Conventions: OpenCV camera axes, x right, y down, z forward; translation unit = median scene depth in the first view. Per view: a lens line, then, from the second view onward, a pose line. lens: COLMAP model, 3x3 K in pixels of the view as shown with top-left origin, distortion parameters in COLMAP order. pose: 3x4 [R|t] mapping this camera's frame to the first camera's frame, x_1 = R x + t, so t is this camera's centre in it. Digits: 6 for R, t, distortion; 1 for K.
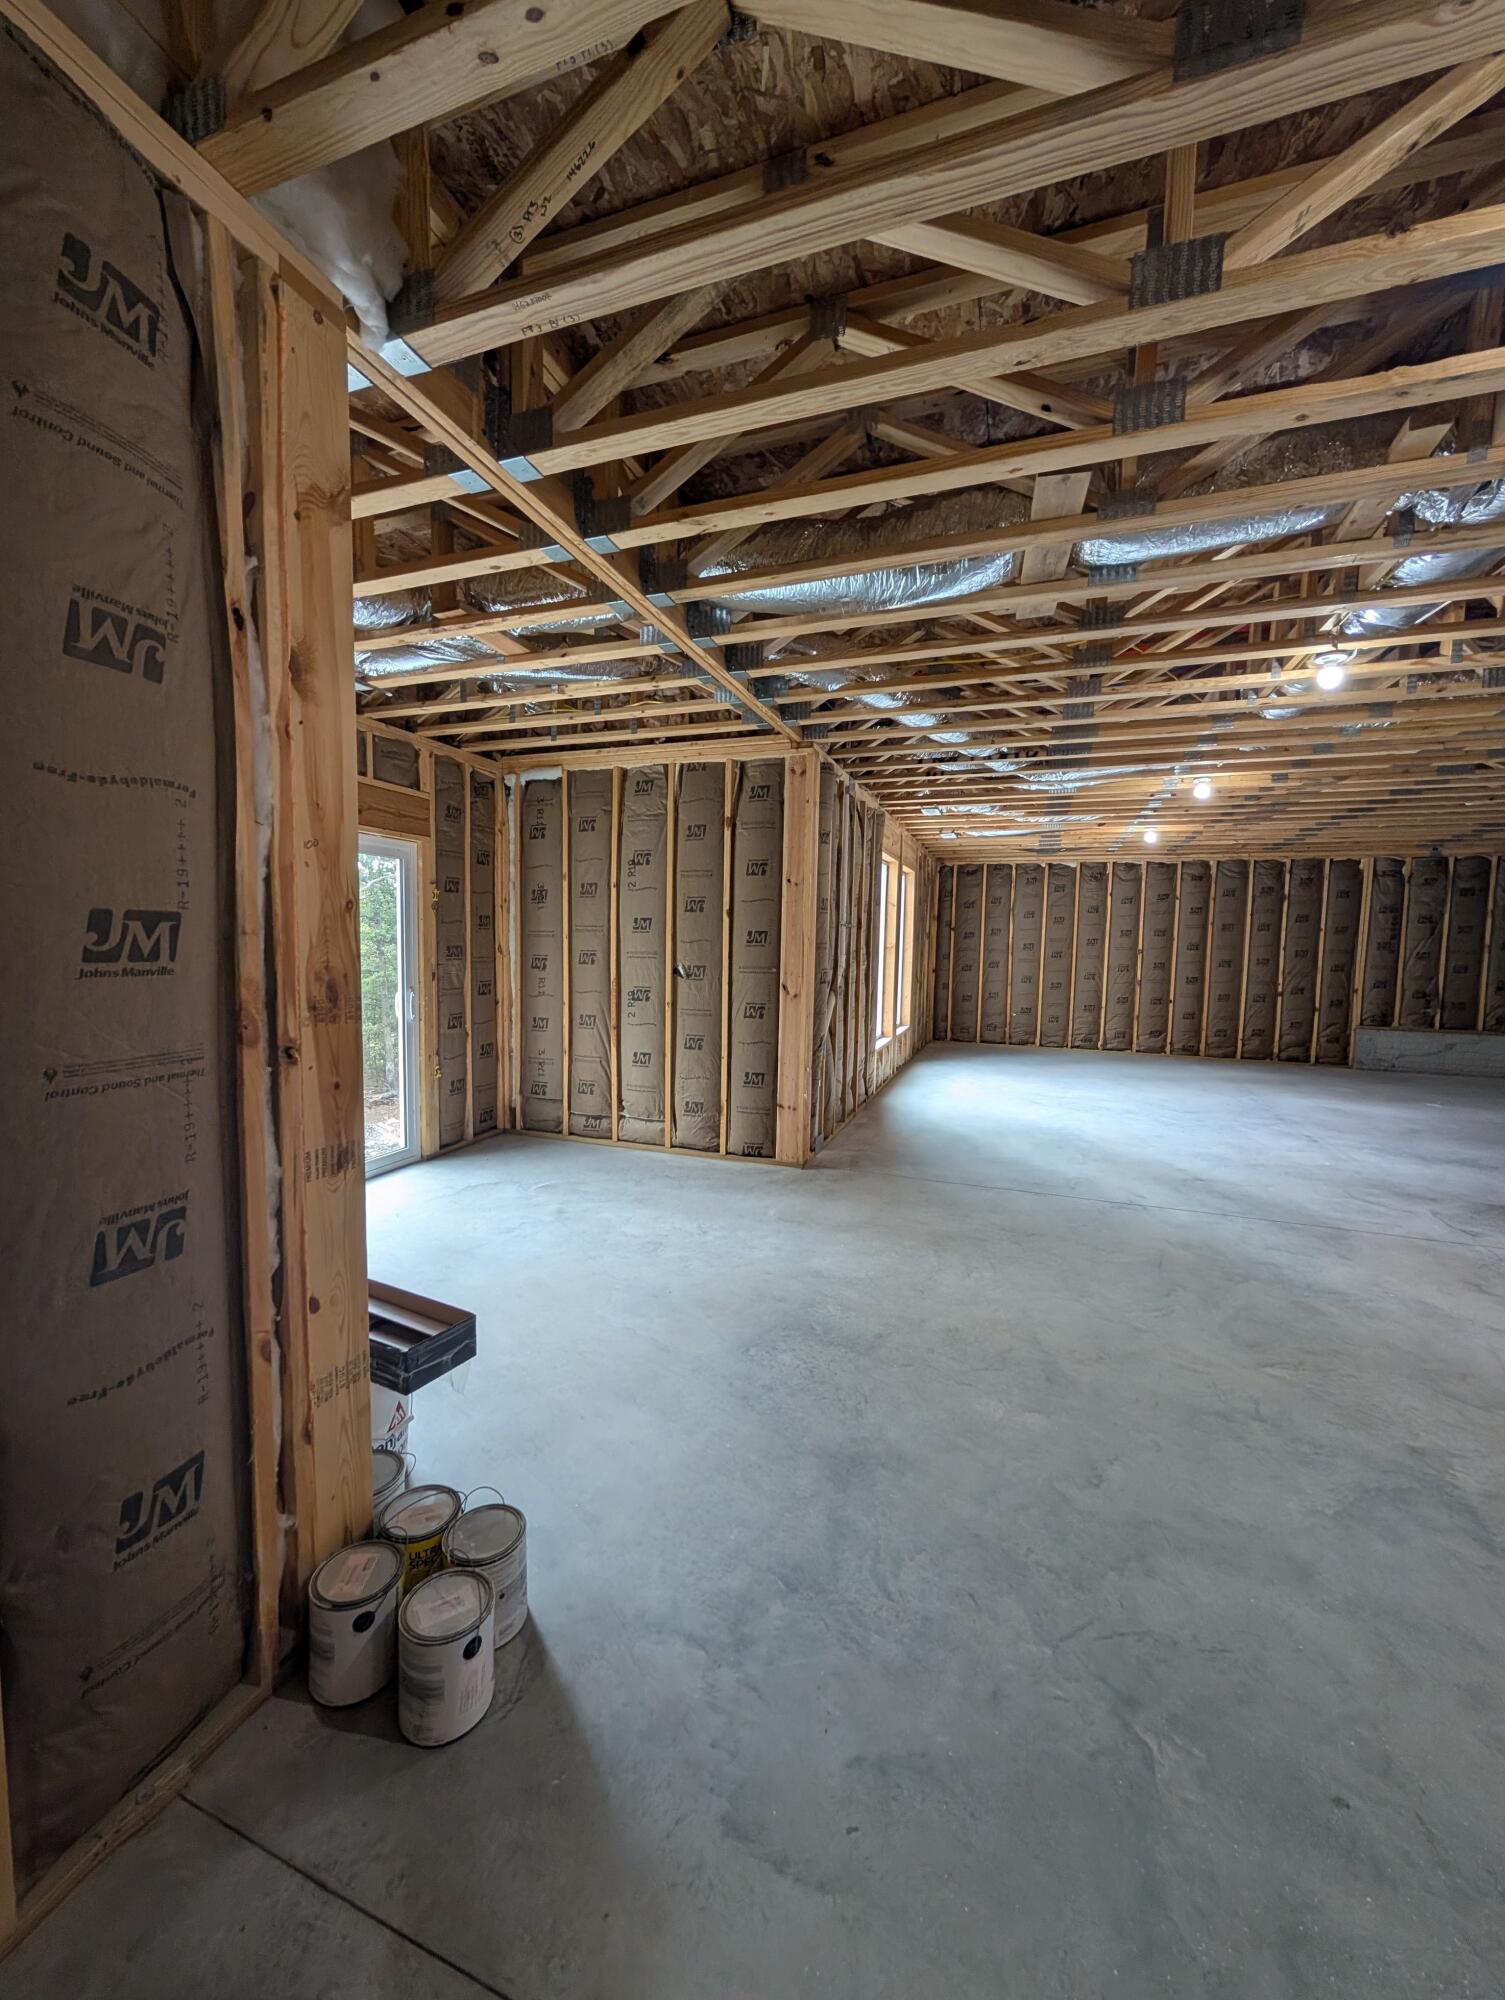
lens RADIAL K [[761.6, 0, 747.9], [0, 761.6, 994.1], [0, 0, 1]] dist [-0.000927, 0.000173]
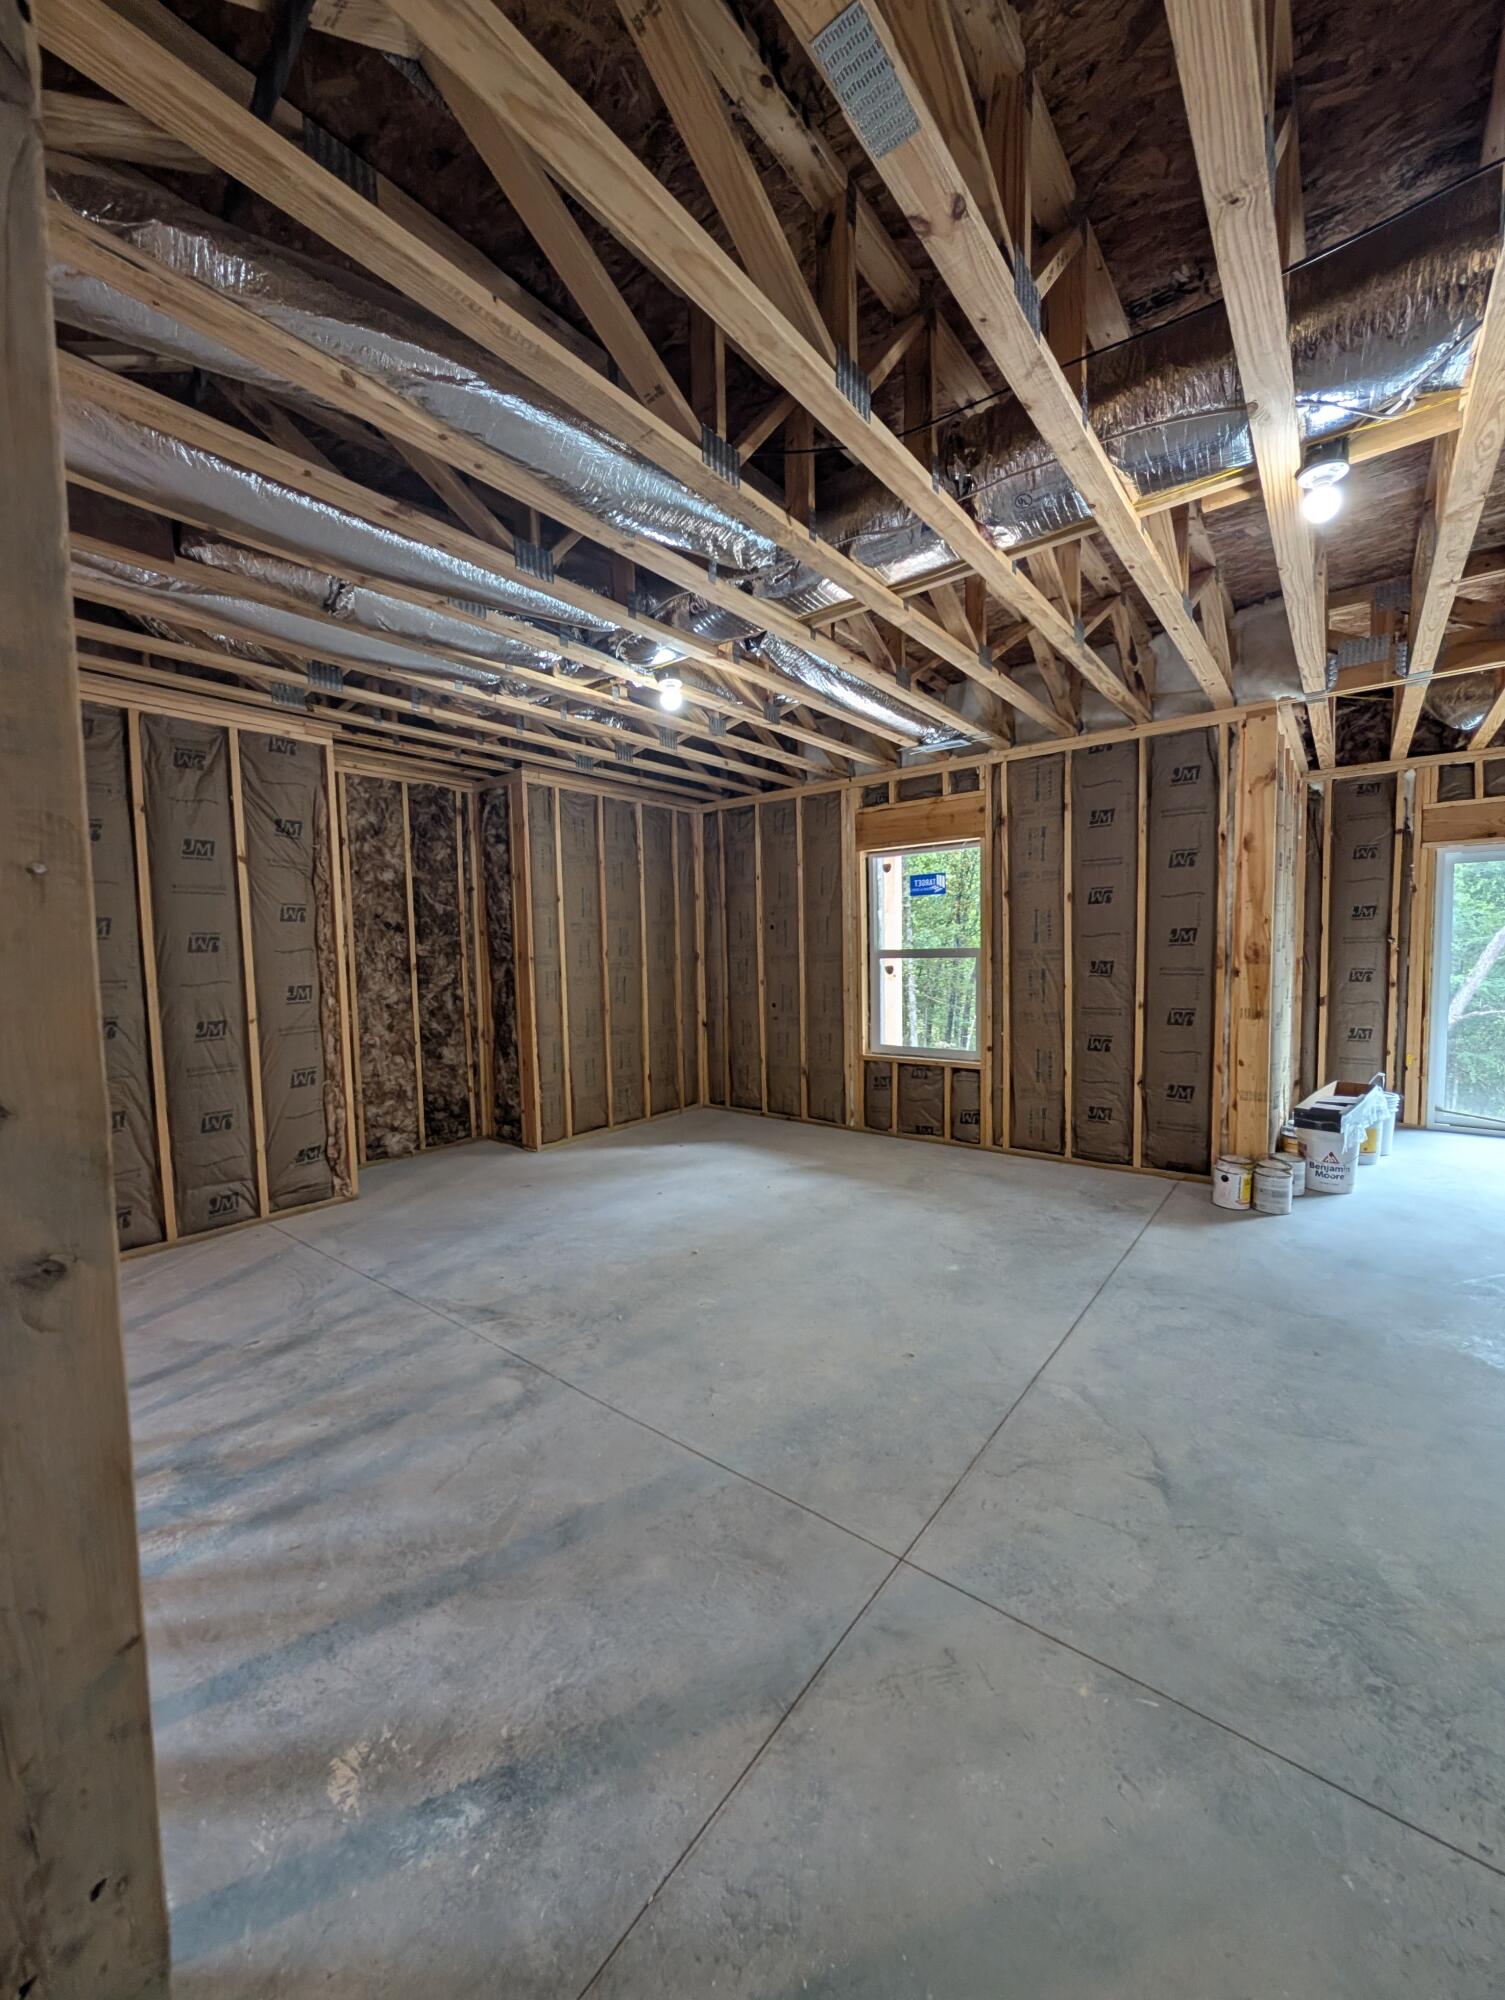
lens RADIAL K [[761.6, 0, 751.2], [0, 761.6, 999.4], [0, 0, 1]] dist [-0.000927, 0.000173]
pose [[-0.310104, 0.053609, -0.949190, 2.989415], [-0.056550, 0.995601, 0.074705, 0.070441], [0.949019, 0.076843, -0.305708, 0.126615]]
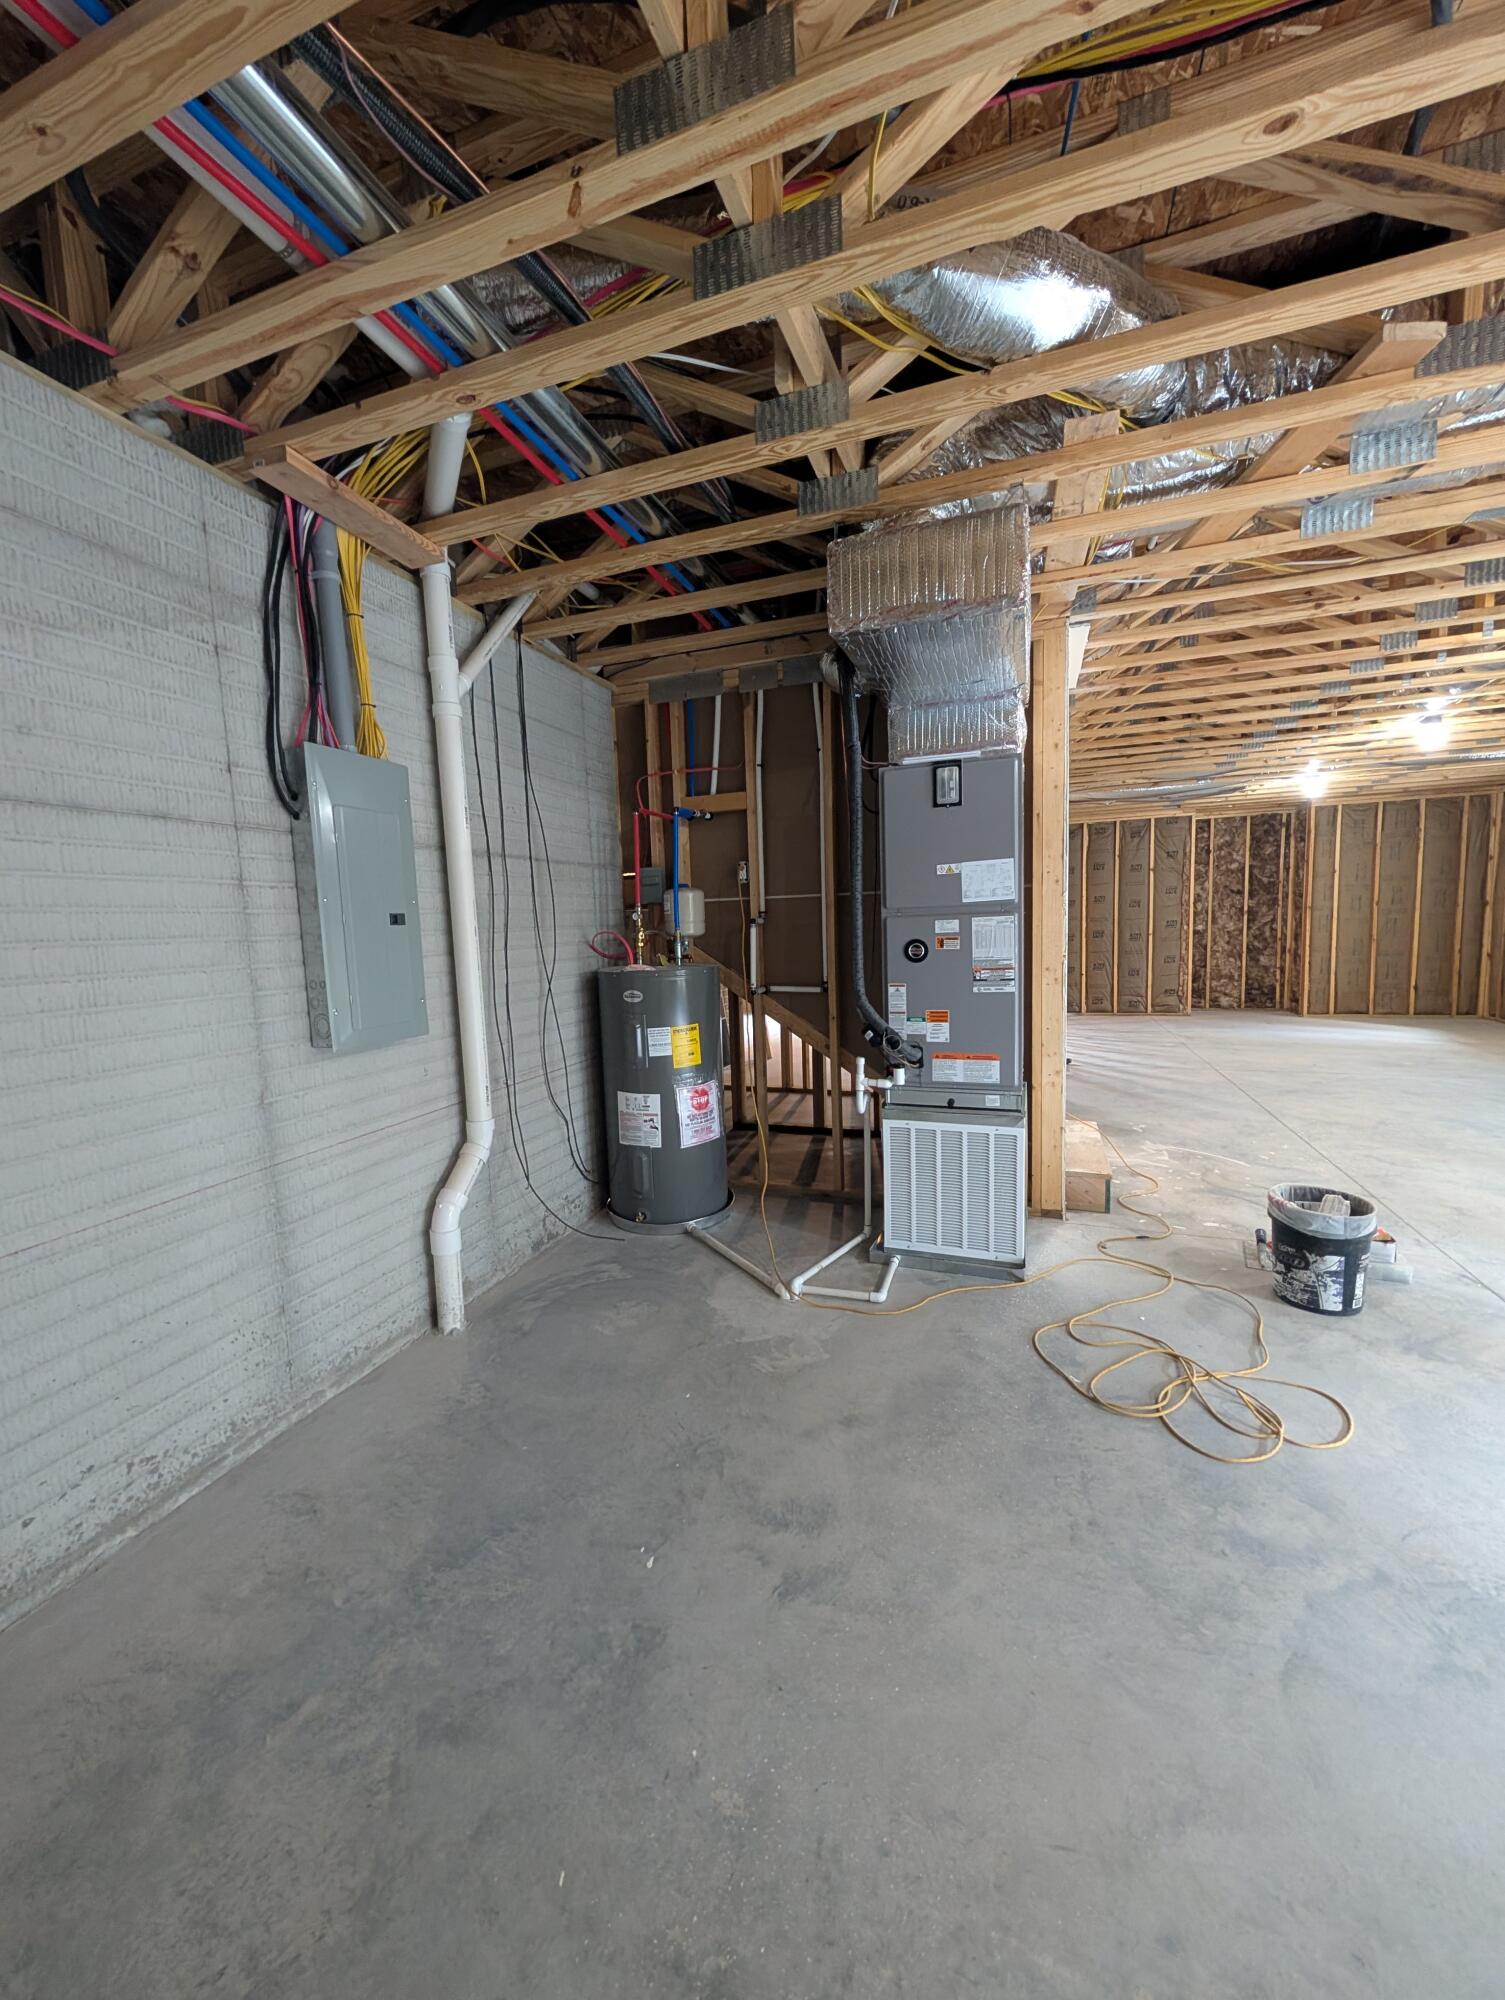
lens RADIAL K [[761.6, 0, 748.3], [0, 761.6, 1001.4], [0, 0, 1]] dist [-0.000927, 0.000173]
pose [[-0.999829, 0.018290, -0.002692, 5.681693], [0.017533, 0.984305, 0.175604, -0.411925], [0.005861, 0.175527, -0.984457, 7.279876]]
